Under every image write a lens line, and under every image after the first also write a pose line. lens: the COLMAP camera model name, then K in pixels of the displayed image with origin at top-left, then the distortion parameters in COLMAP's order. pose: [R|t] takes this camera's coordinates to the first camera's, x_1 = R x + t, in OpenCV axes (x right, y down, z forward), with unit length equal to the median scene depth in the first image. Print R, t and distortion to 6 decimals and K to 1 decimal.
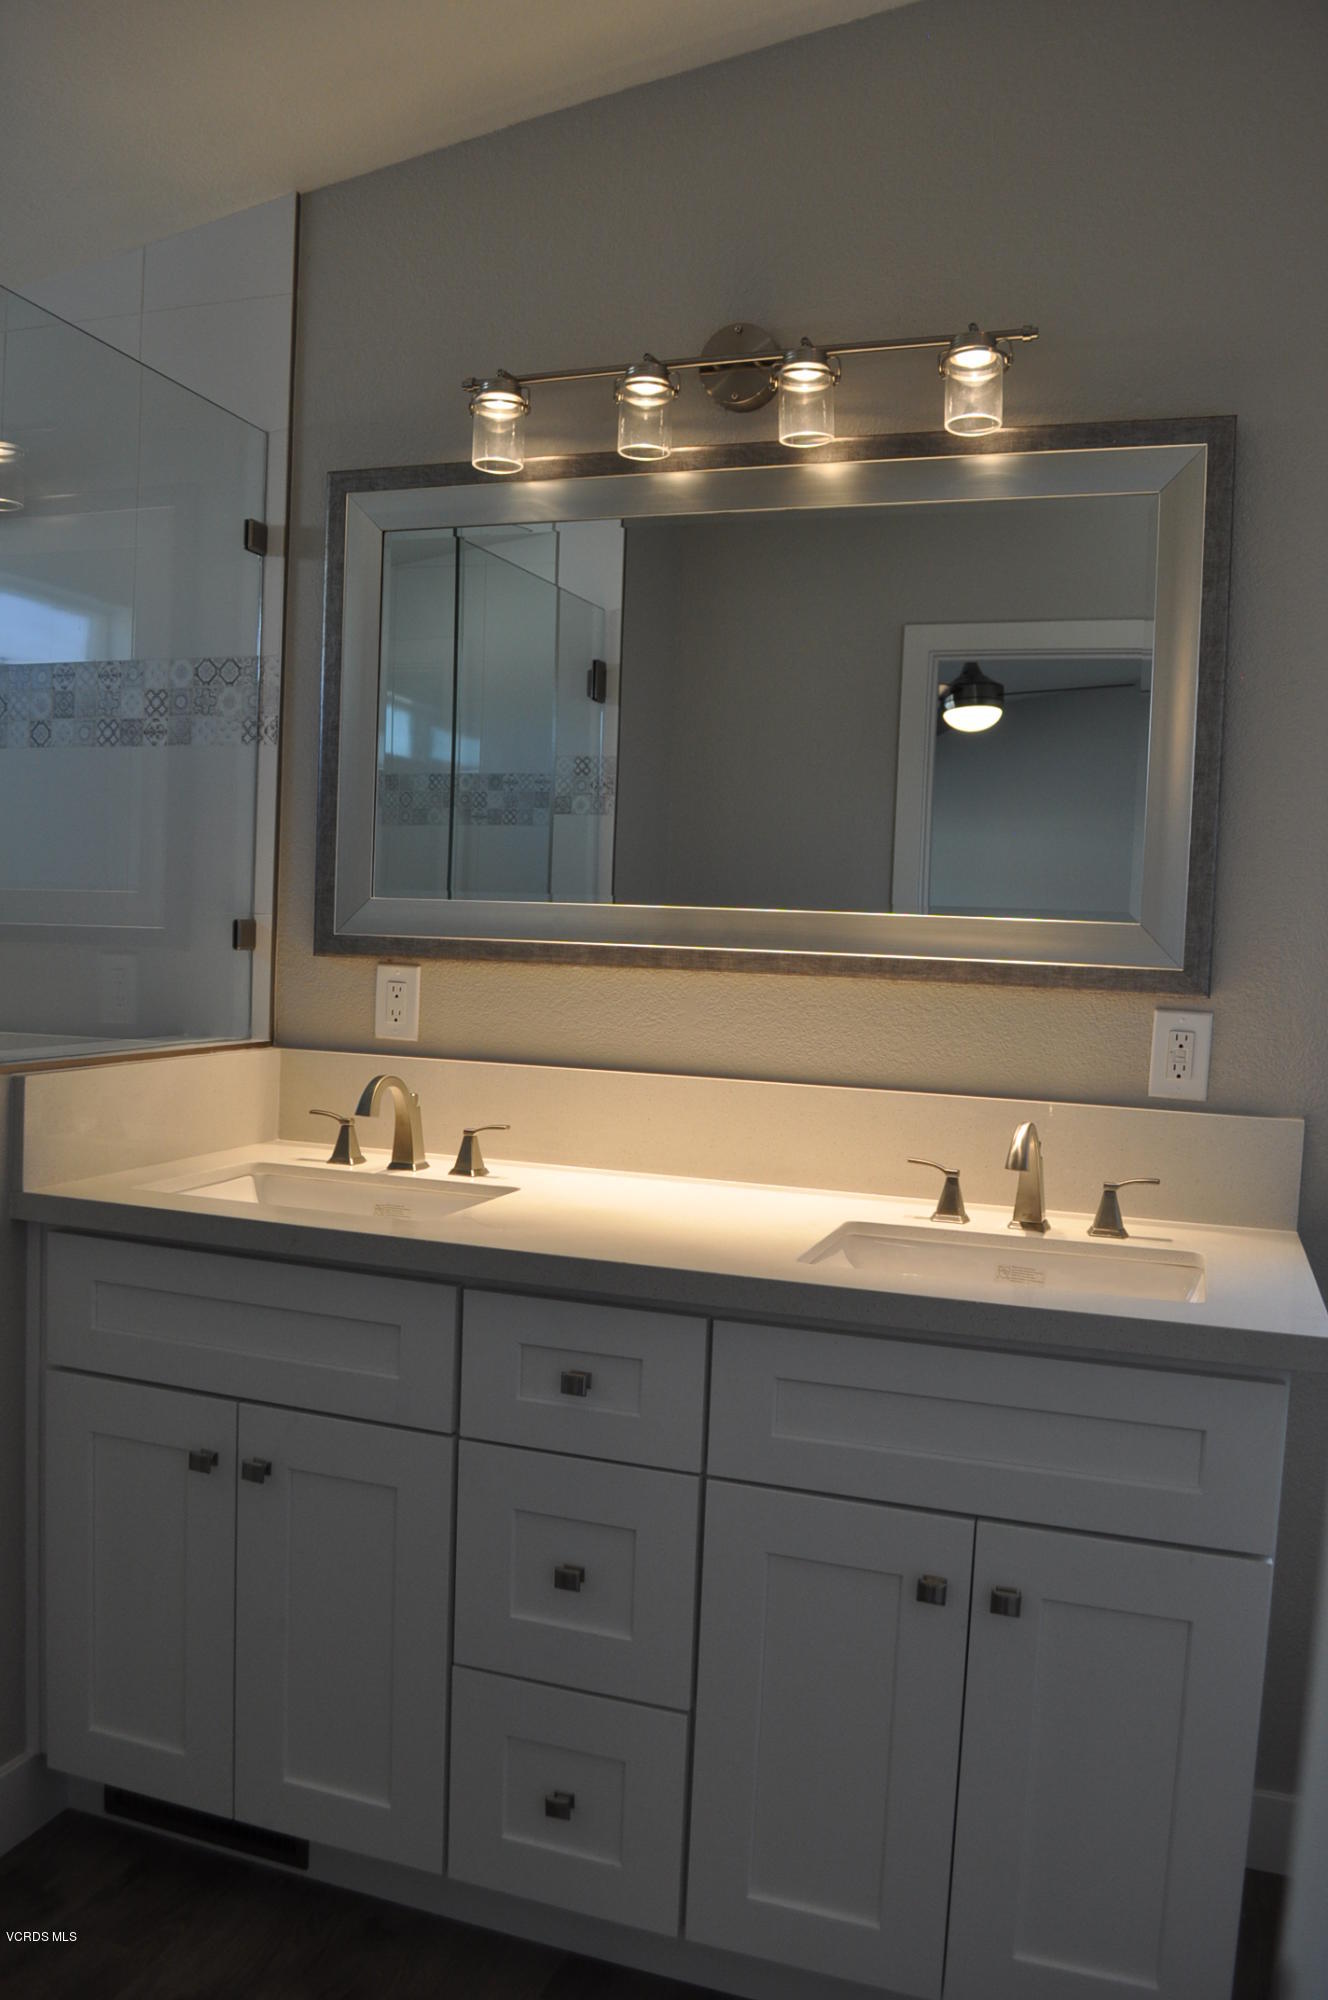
lens RADIAL K [[1572.7, 0, 671.6], [0, 1572.7, 1007.1], [0, 0, 1]] dist [-0.087098, 0.012821]
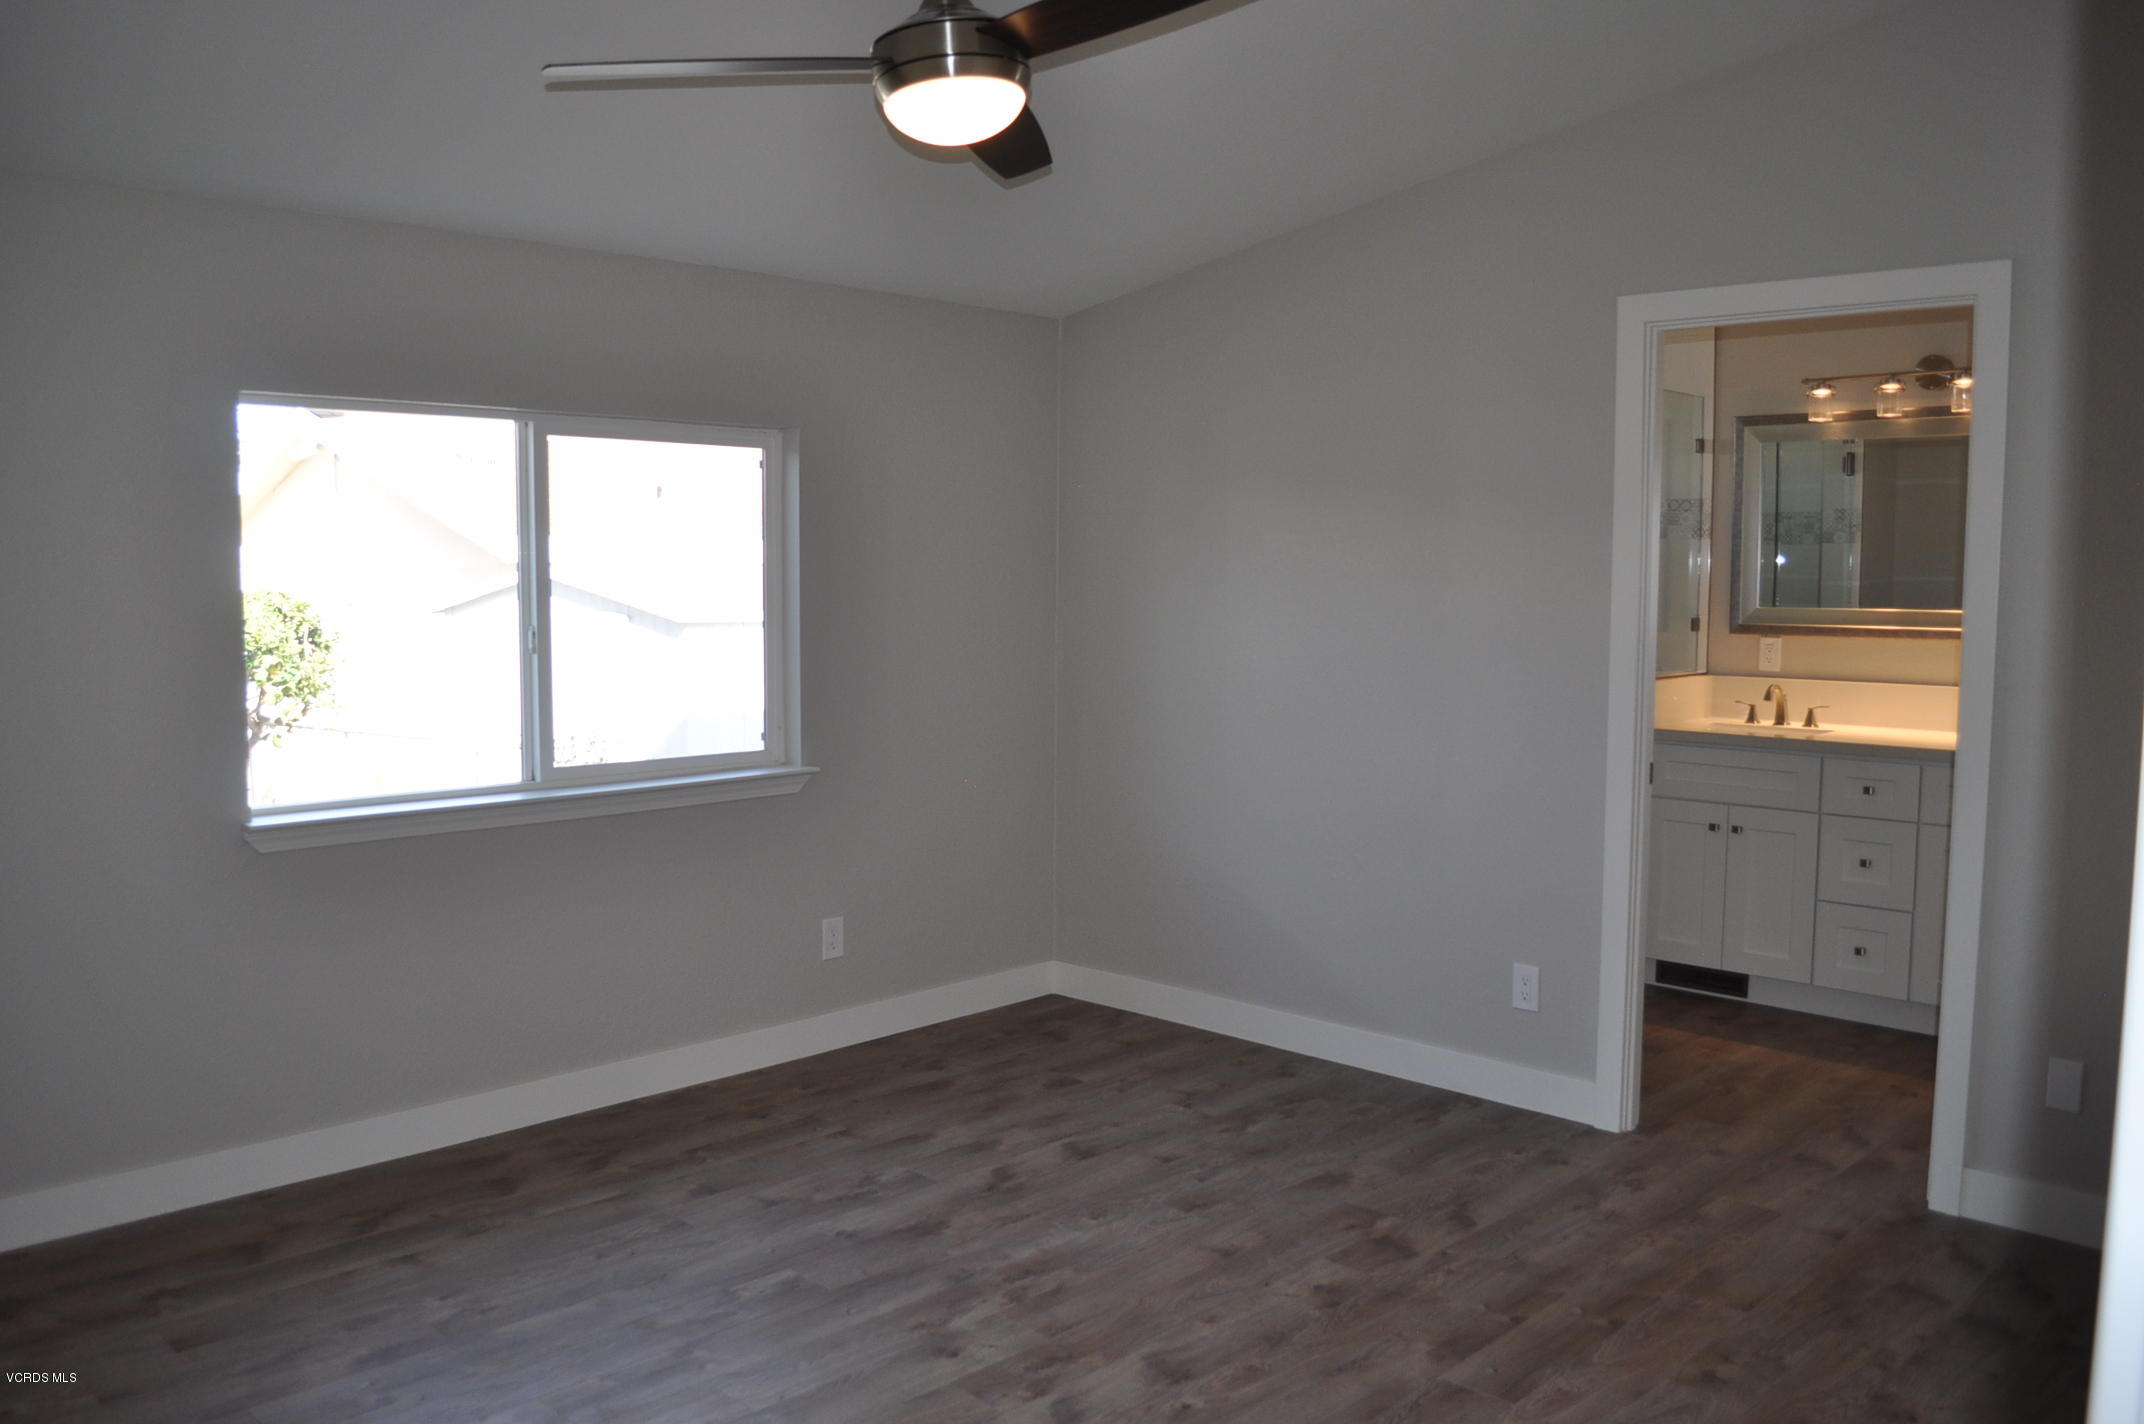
lens RADIAL K [[1686.0, 0, 1064.1], [0, 1686.0, 717.1], [0, 0, 1]] dist [-0.087098, 0.012821]
pose [[0.896354, 0.001908, -0.443334, -0.028820], [0.009344, 0.999687, 0.023196, 0.022363], [0.443240, -0.024935, 0.896056, -1.559743]]
